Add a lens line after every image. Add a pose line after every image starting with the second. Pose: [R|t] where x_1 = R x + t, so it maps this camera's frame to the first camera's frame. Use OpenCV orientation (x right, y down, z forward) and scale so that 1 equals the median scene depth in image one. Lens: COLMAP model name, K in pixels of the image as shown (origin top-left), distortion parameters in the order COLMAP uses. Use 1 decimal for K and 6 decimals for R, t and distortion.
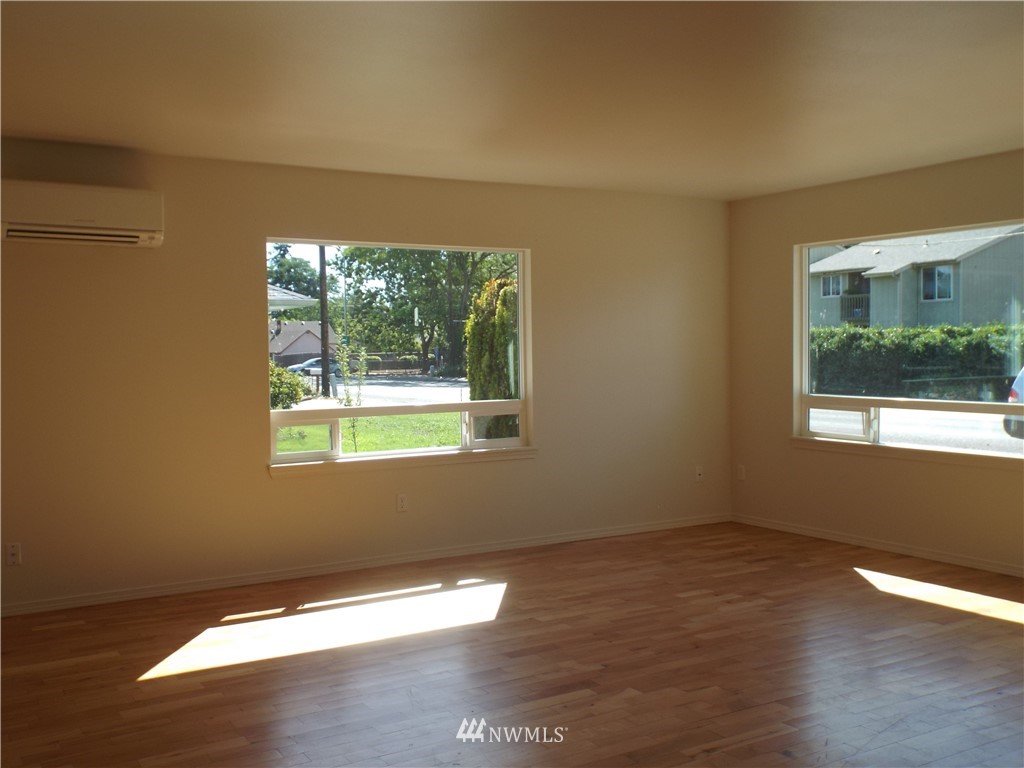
lens RADIAL K [[1021.2, 0, 508.4], [0, 1021.2, 378.3], [0, 0, 1]] dist [0.009158, 0.000000]
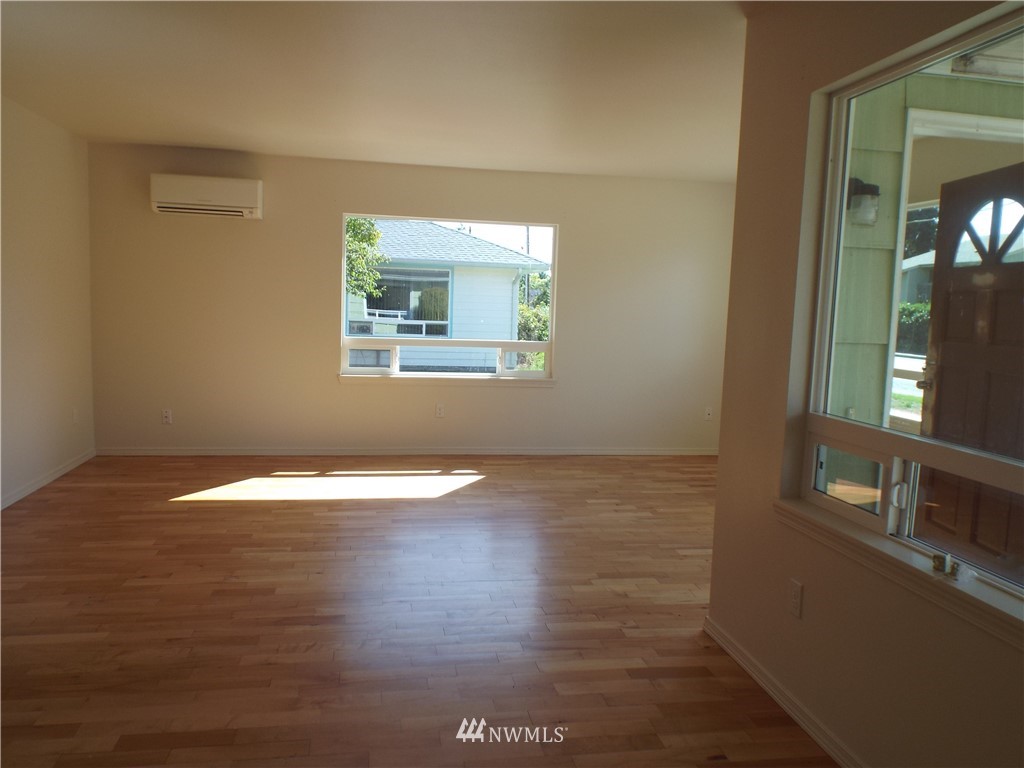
lens RADIAL K [[775.0, 0, 512.3], [0, 775.0, 389.4], [0, 0, 1]] dist [0.010203, -0.016333]
pose [[0.932420, 0.084104, -0.351454, 0.335422], [-0.056872, 0.994573, 0.087121, -0.002633], [0.356874, -0.061245, 0.932143, 0.066080]]
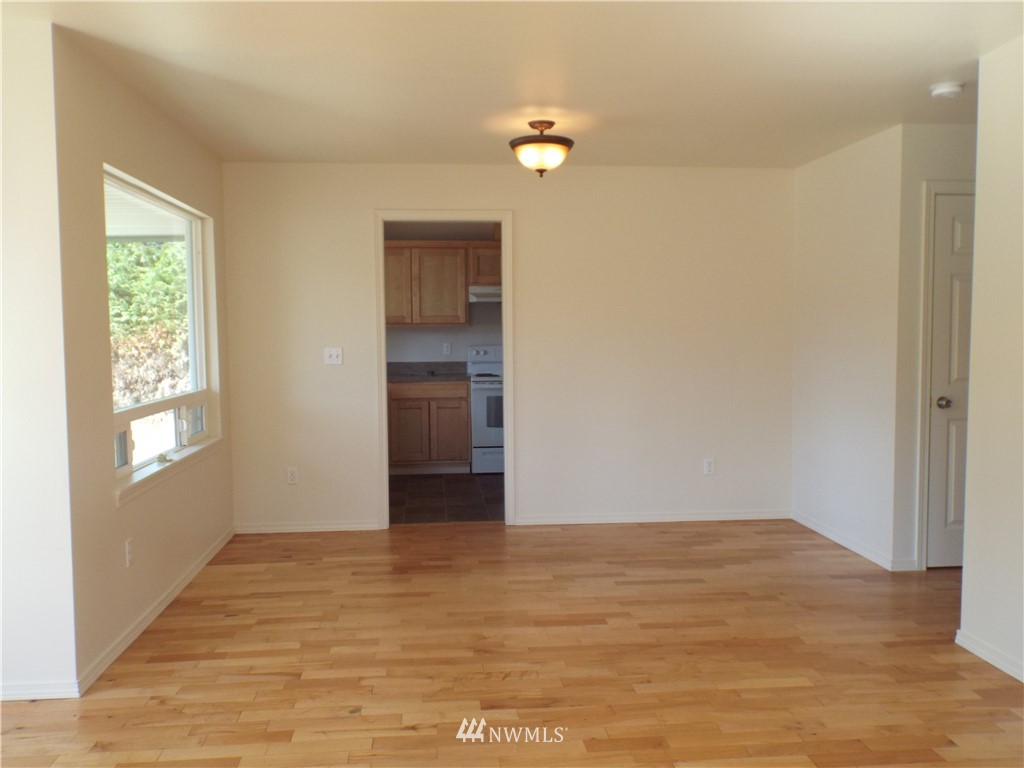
lens RADIAL K [[846.4, 0, 511.5], [0, 846.4, 383.8], [0, 0, 1]] dist [-0.011196, -0.002518]
pose [[-0.897494, -0.008972, 0.440935, -0.129950], [0.030603, 0.996116, 0.082559, -0.021727], [-0.439964, 0.087590, -0.893734, 0.848427]]
